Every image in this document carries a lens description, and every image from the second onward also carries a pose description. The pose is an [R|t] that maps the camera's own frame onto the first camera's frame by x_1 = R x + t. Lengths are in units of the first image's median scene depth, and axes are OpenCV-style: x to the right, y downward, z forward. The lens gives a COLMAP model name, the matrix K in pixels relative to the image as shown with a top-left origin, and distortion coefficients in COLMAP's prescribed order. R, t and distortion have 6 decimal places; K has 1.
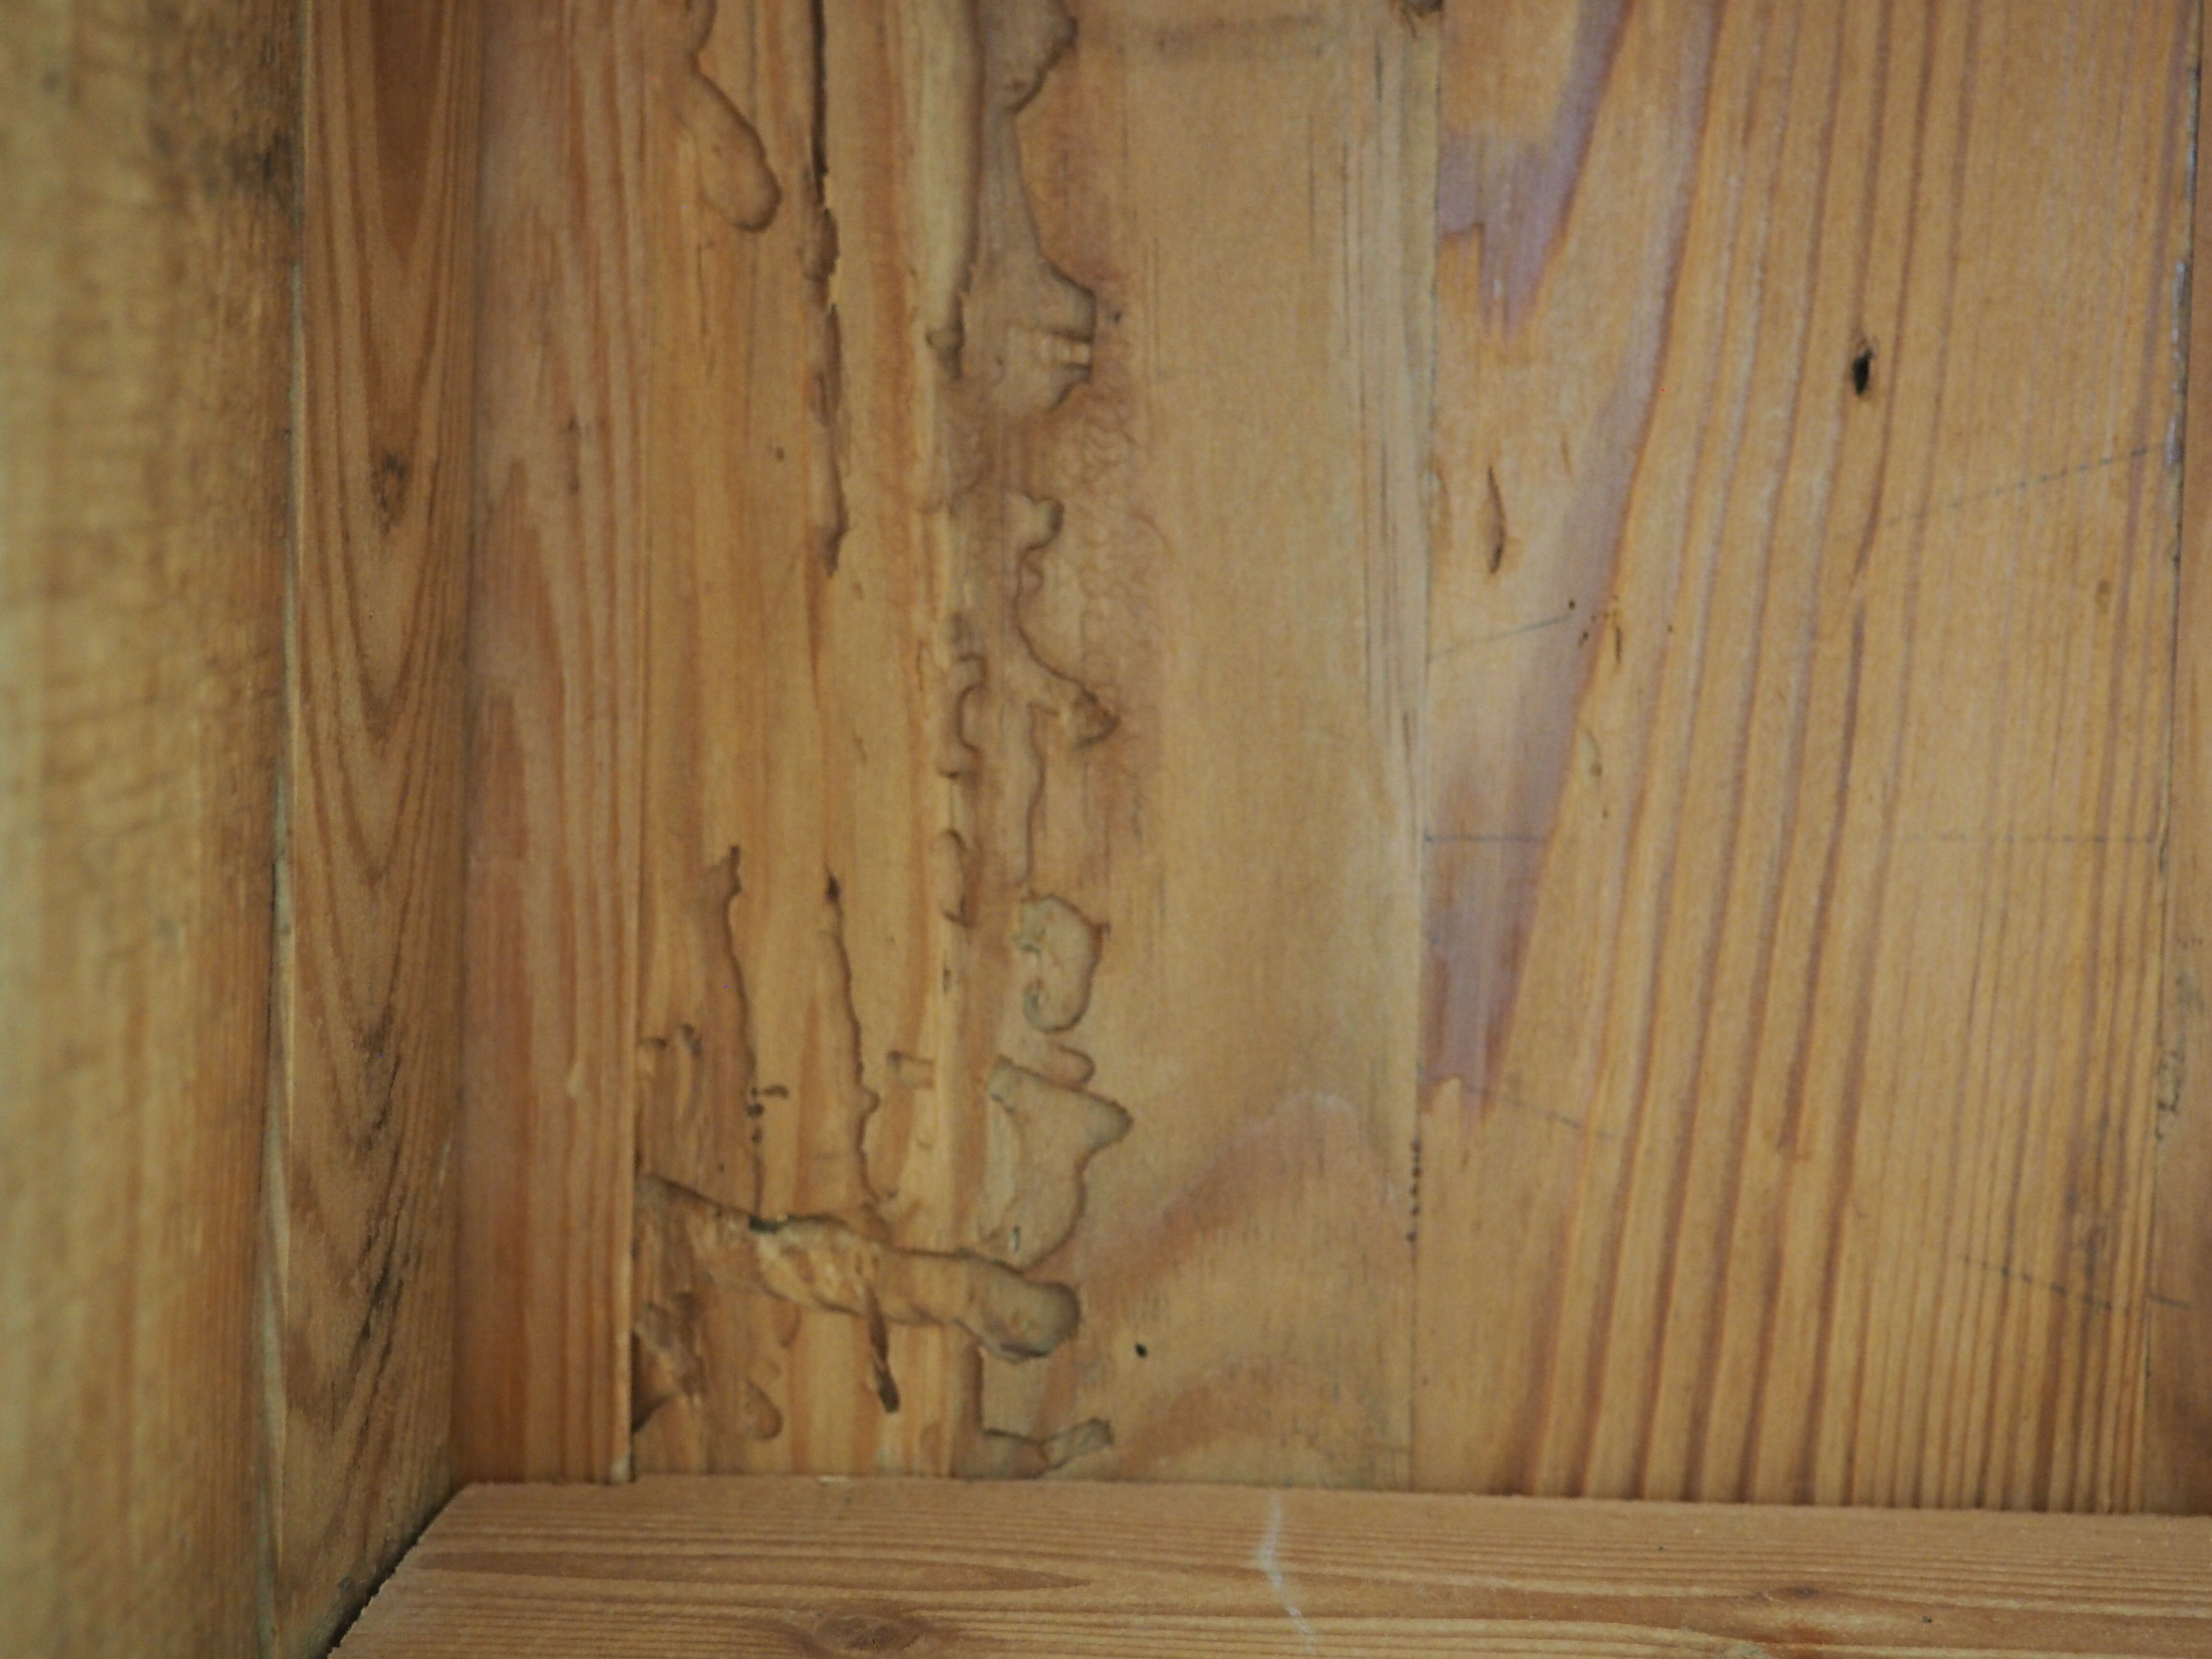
lens RADIAL K [[3889.7, 0, 1106.0], [0, 3889.7, 829.5], [0, 0, 1]] dist [-0.013967, 0.077069]
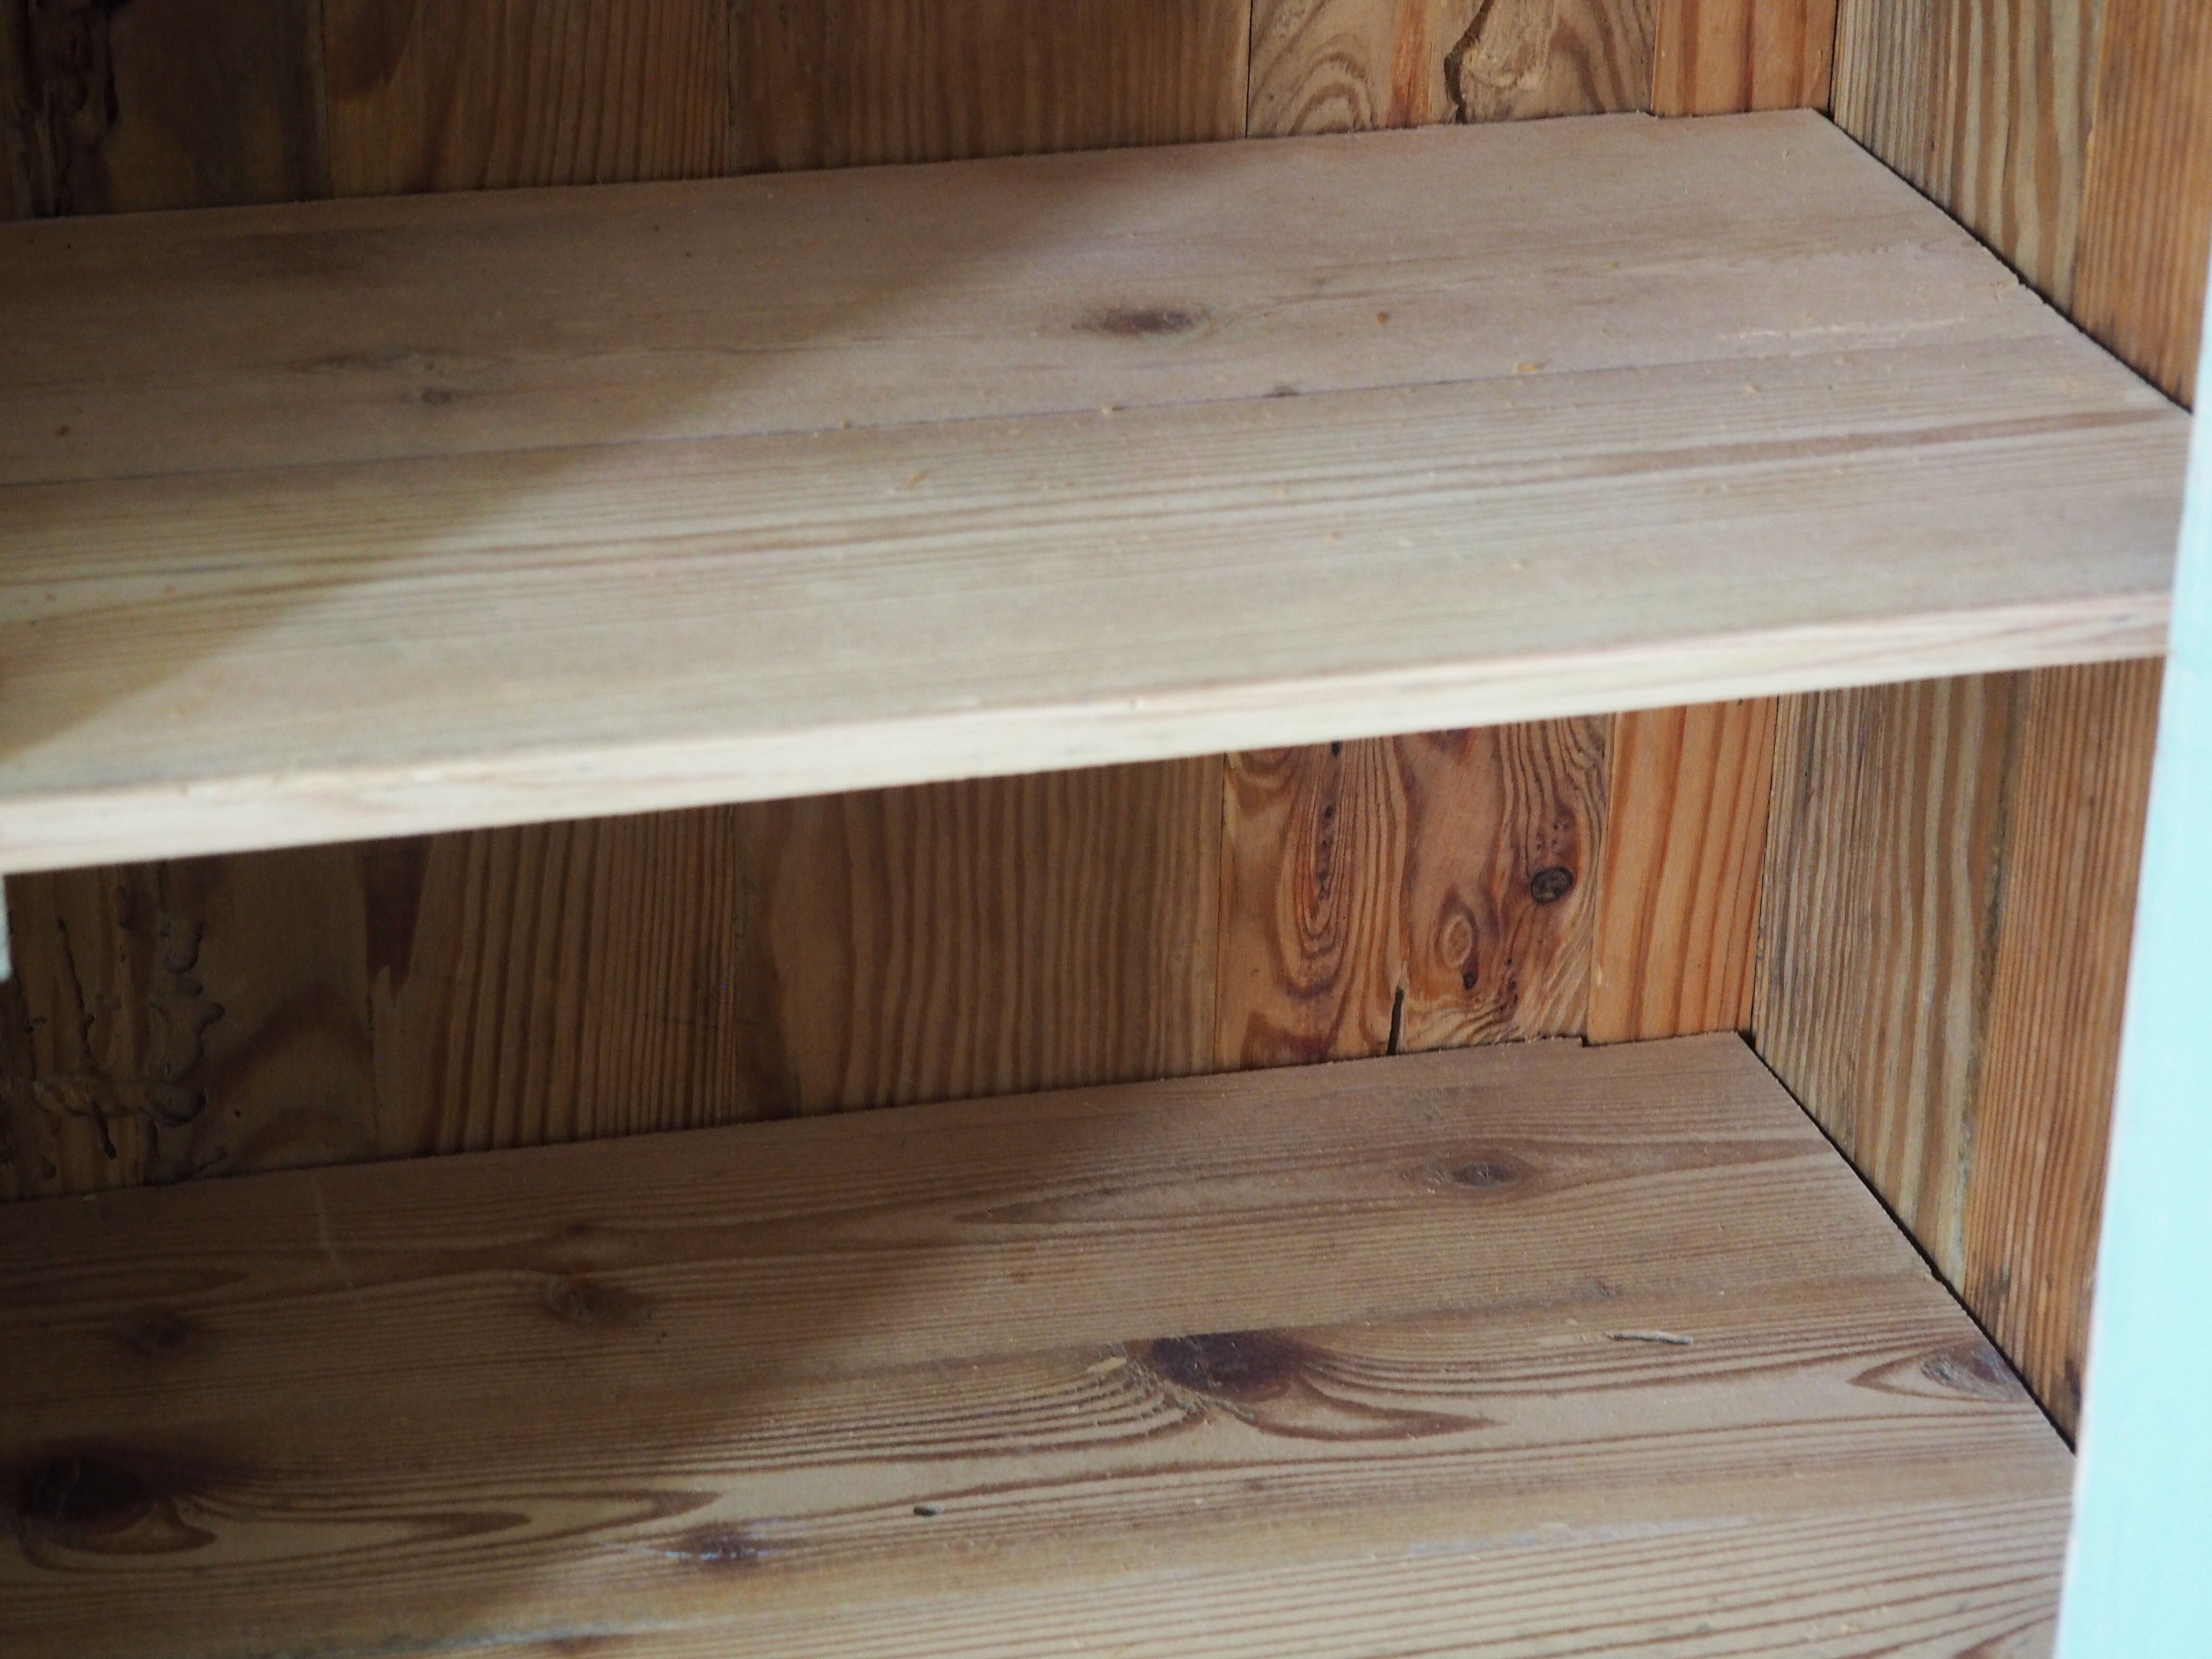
lens RADIAL K [[5384.9, 0, 1106.0], [0, 5384.9, 829.5], [0, 0, 1]] dist [-0.058644, 0.144076]
pose [[0.957856, -0.124403, 0.258913, -0.256683], [0.019514, 0.927452, 0.373432, -1.007698], [-0.286586, -0.352641, 0.890793, -1.499908]]
